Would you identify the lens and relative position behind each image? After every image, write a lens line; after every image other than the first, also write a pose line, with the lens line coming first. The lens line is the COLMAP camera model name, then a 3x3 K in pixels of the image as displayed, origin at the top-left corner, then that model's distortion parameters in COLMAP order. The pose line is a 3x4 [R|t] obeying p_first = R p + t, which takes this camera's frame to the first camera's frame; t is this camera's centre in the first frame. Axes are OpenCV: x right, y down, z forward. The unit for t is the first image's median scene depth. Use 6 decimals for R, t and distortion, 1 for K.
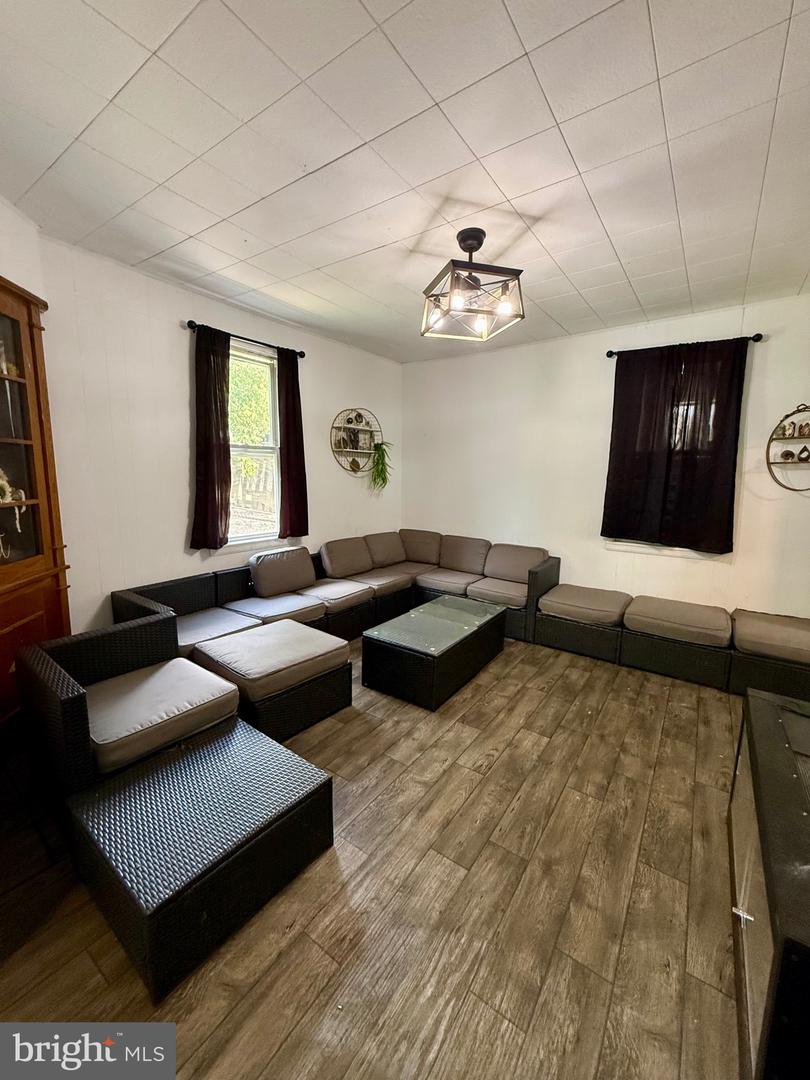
lens RADIAL K [[430.7, 0, 405.5], [0, 430.7, 534.6], [0, 0, 1]] dist [-0.002593, -0.000012]
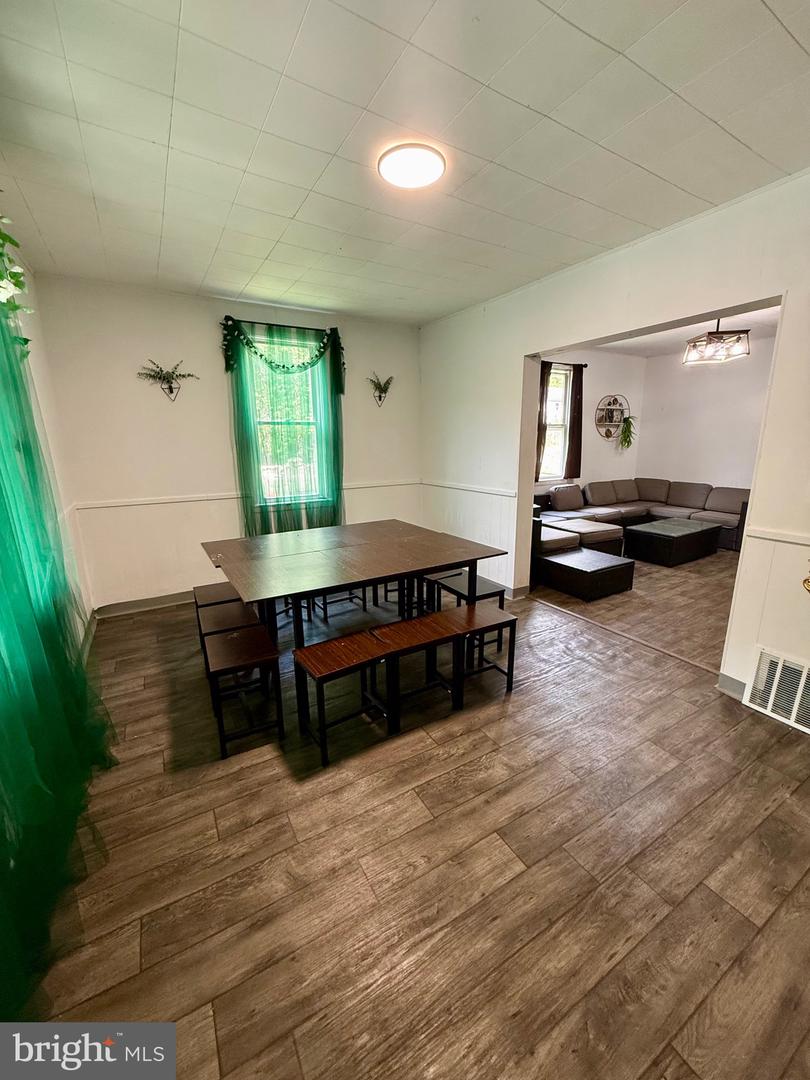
lens RADIAL K [[430.7, 0, 403.2], [0, 430.7, 536.5], [0, 0, 1]] dist [-0.002593, -0.000012]
pose [[0.916912, 0.064212, -0.393890, -0.201097], [-0.032008, 0.995624, 0.087799, 0.111862], [0.397804, -0.067896, 0.914955, -0.857815]]
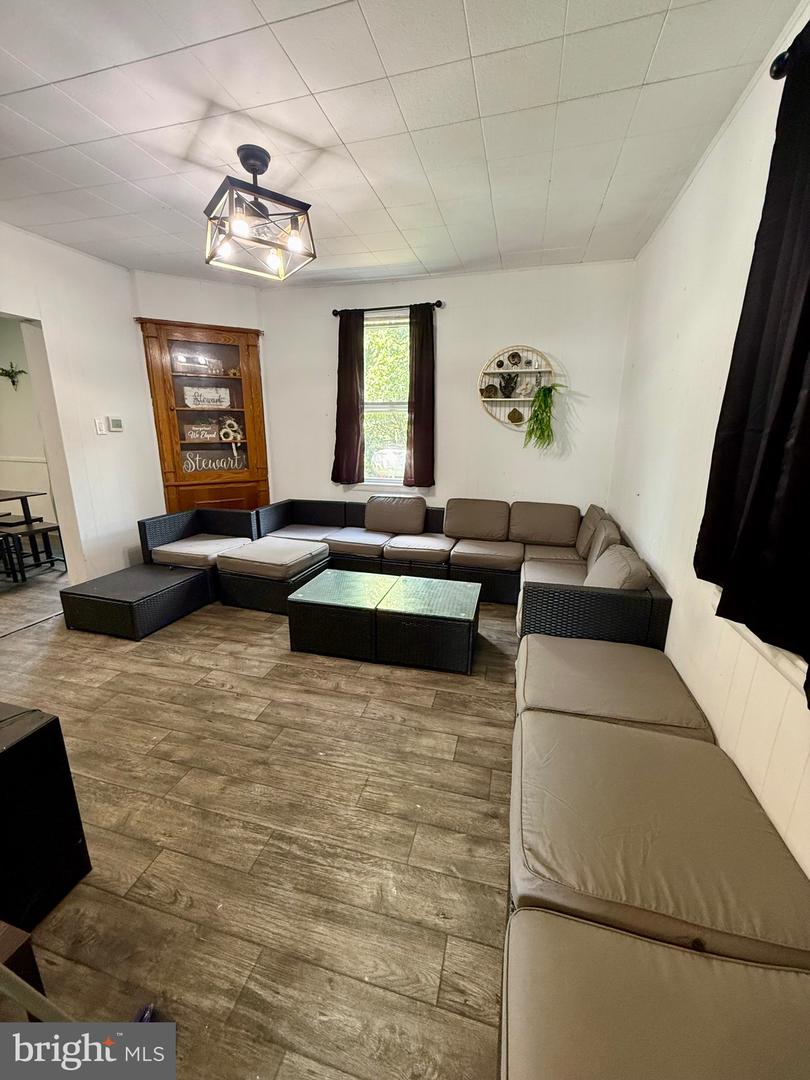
lens RADIAL K [[430.7, 0, 404.7], [0, 430.7, 535.2], [0, 0, 1]] dist [-0.002593, -0.000012]
pose [[0.346607, 0.217681, -0.912403, 0.794473], [-0.137723, 0.973968, 0.180051, -0.071354], [0.927845, 0.063252, 0.367564, 0.631153]]
